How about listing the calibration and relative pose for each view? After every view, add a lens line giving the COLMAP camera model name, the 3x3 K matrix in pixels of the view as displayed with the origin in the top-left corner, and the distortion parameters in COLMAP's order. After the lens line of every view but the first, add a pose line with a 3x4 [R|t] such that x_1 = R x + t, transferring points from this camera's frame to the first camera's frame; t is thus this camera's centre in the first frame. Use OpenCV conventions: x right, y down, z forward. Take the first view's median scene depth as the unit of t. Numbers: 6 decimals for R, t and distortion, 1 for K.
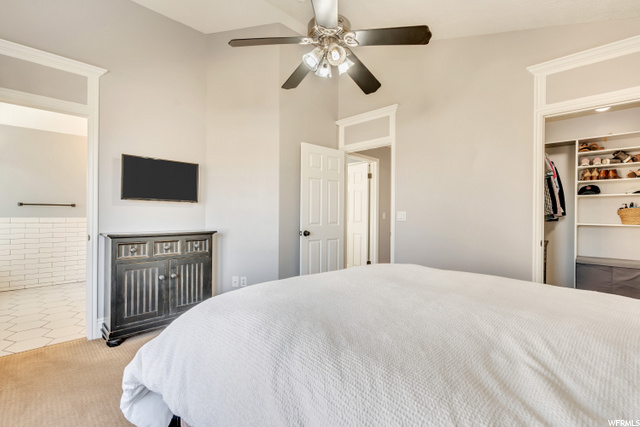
lens RADIAL K [[290.2, 0, 320.0], [0, 290.2, 213.5], [0, 0, 1]] dist [0.004761, 0.000805]
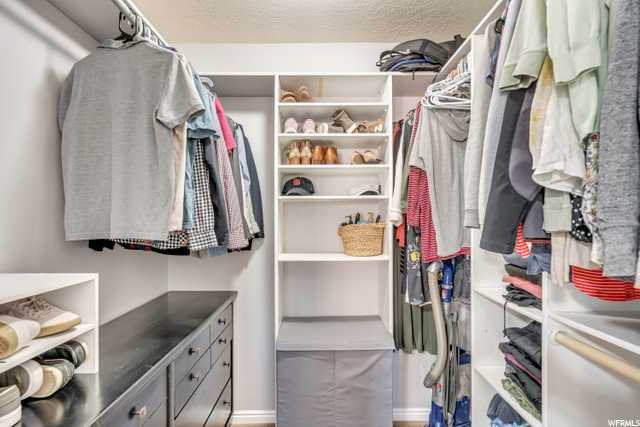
lens RADIAL K [[290.2, 0, 320.0], [0, 290.2, 213.5], [0, 0, 1]] dist [0.004761, 0.000805]
pose [[0.679972, -0.003557, 0.733229, 0.609007], [0.010651, 0.999931, -0.005026, -0.033010], [-0.733161, 0.011227, 0.679963, 0.661382]]
